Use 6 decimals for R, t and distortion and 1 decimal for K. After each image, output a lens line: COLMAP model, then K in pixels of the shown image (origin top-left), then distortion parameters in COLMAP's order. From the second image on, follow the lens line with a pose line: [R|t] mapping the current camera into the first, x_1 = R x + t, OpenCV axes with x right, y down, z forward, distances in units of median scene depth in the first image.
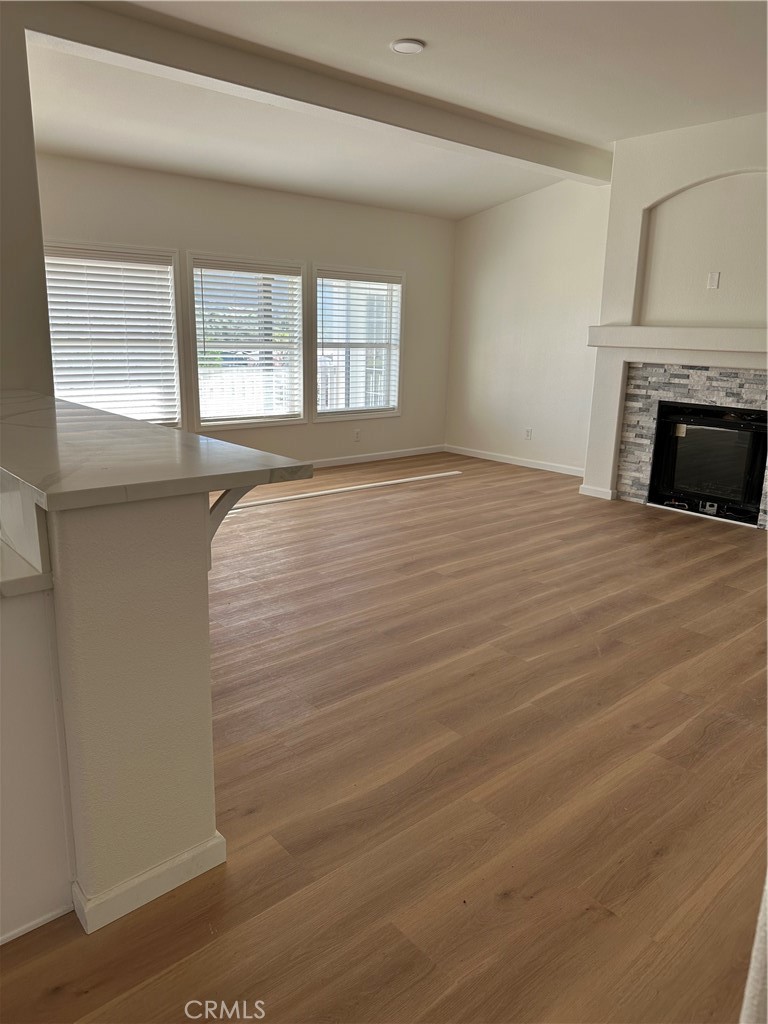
lens RADIAL K [[712.9, 0, 377.5], [0, 712.9, 508.0], [0, 0, 1]] dist [0.094999, -0.188574]
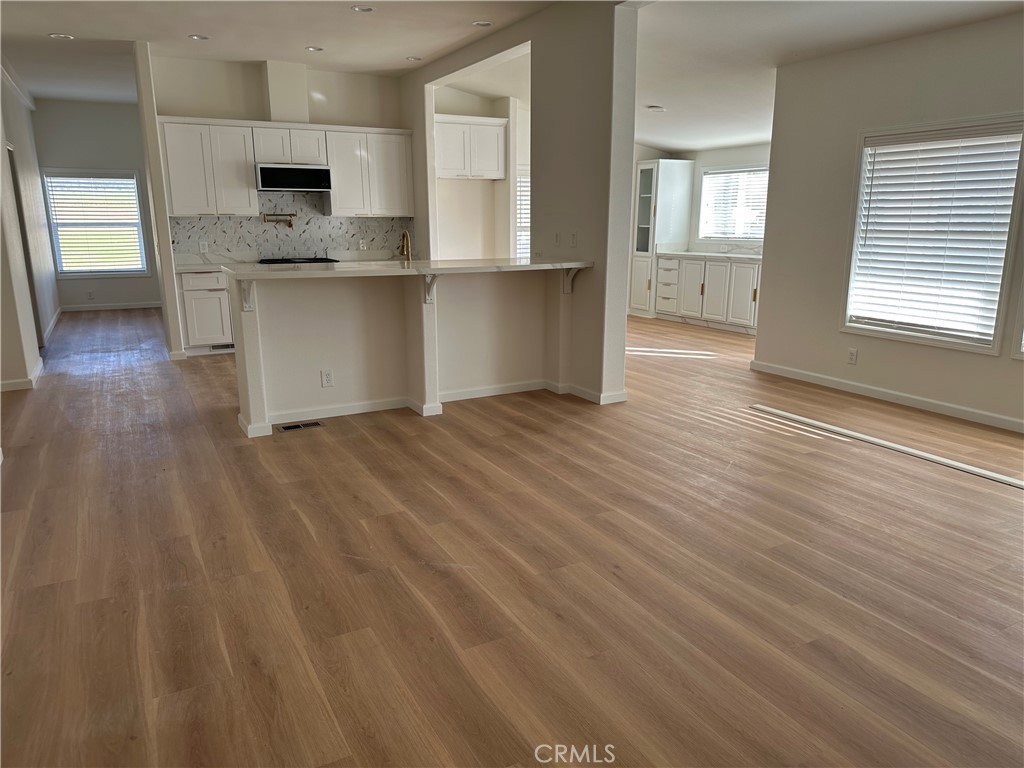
lens RADIAL K [[716.1, 0, 512.0], [0, 716.1, 384.0], [0, 0, 1]] dist [0.086317, -0.122574]
pose [[-0.214424, 0.200341, -0.955974, 0.657903], [-0.238378, 0.938409, 0.250129, -0.171015], [0.947206, 0.281516, -0.153461, 0.761234]]
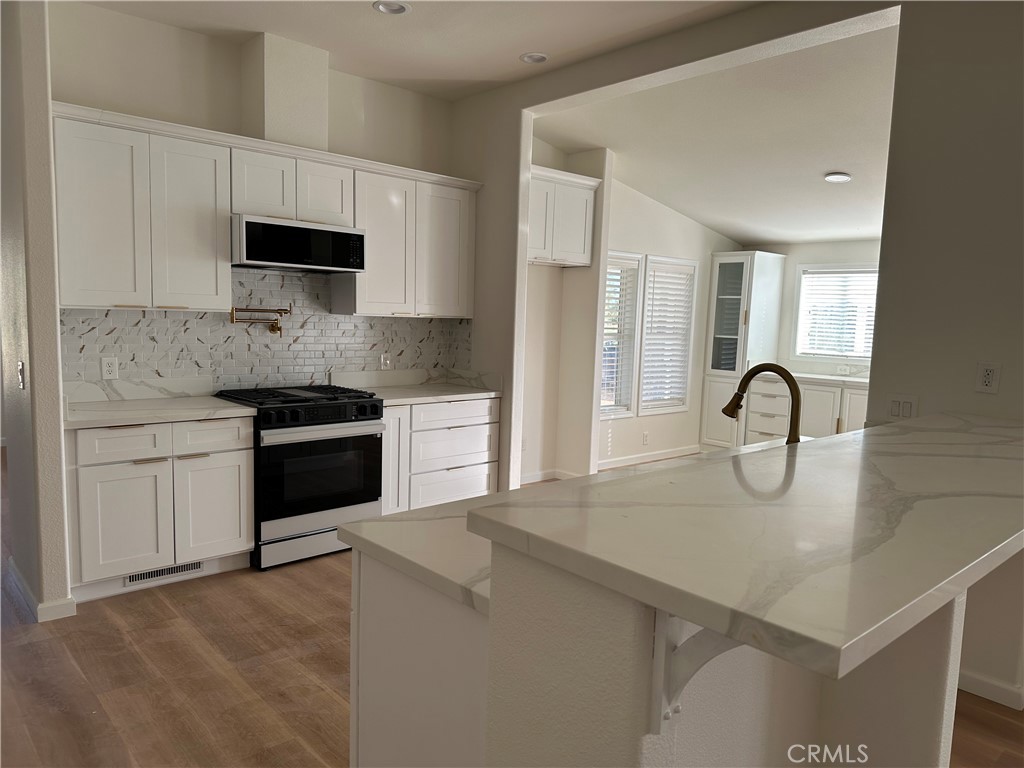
lens RADIAL K [[712.9, 0, 515.3], [0, 712.9, 391.5], [0, 0, 1]] dist [0.094999, -0.188574]
pose [[0.029094, 0.087255, -0.995761, 0.107941], [-0.269212, 0.960057, 0.076260, -0.065766], [0.962641, 0.265852, 0.051422, 0.256679]]
